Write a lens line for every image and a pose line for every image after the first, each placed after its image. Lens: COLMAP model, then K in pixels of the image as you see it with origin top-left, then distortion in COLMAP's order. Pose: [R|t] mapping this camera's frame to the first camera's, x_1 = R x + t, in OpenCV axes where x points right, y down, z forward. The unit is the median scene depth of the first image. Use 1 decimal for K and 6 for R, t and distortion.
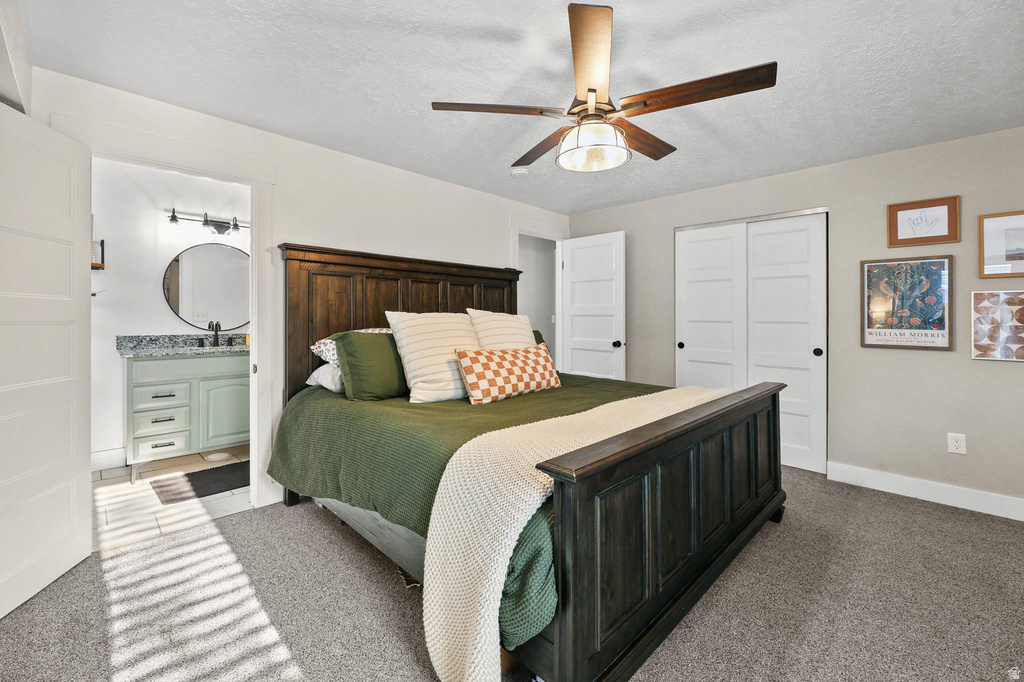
lens RADIAL K [[423.6, 0, 476.8], [0, 423.6, 313.8], [0, 0, 1]] dist [-0.001480, -0.001219]
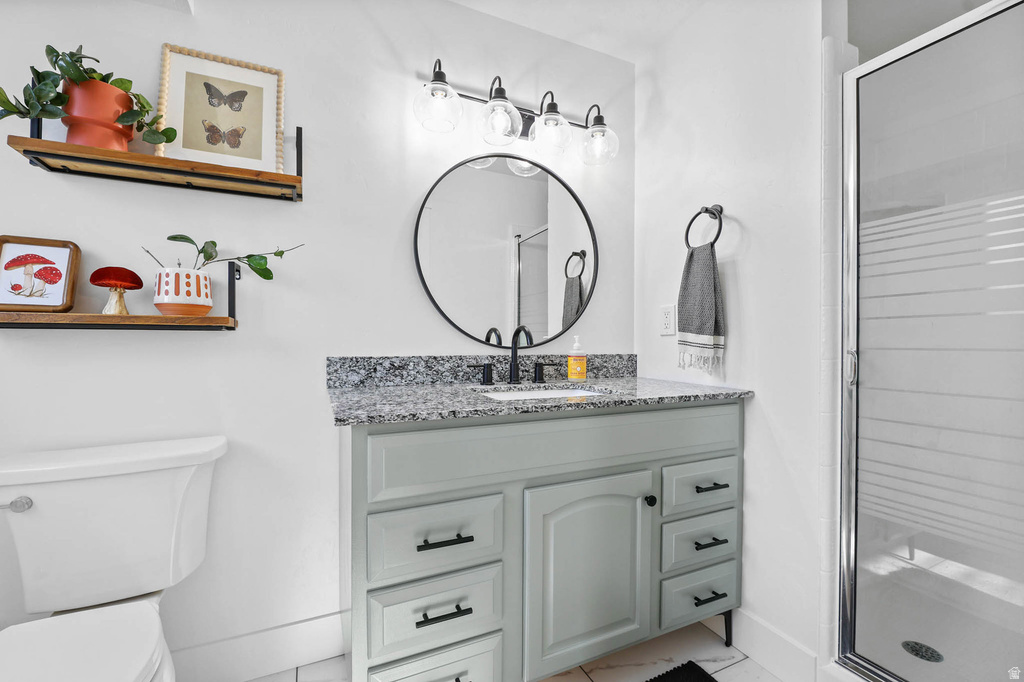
lens RADIAL K [[423.6, 0, 512.7], [0, 423.6, 339.6], [0, 0, 1]] dist [-0.001480, -0.001219]
pose [[0.952419, -0.004843, -0.304754, -0.515910], [0.002666, 0.999968, -0.007560, 0.037098], [0.304781, 0.006387, 0.952401, 0.617689]]
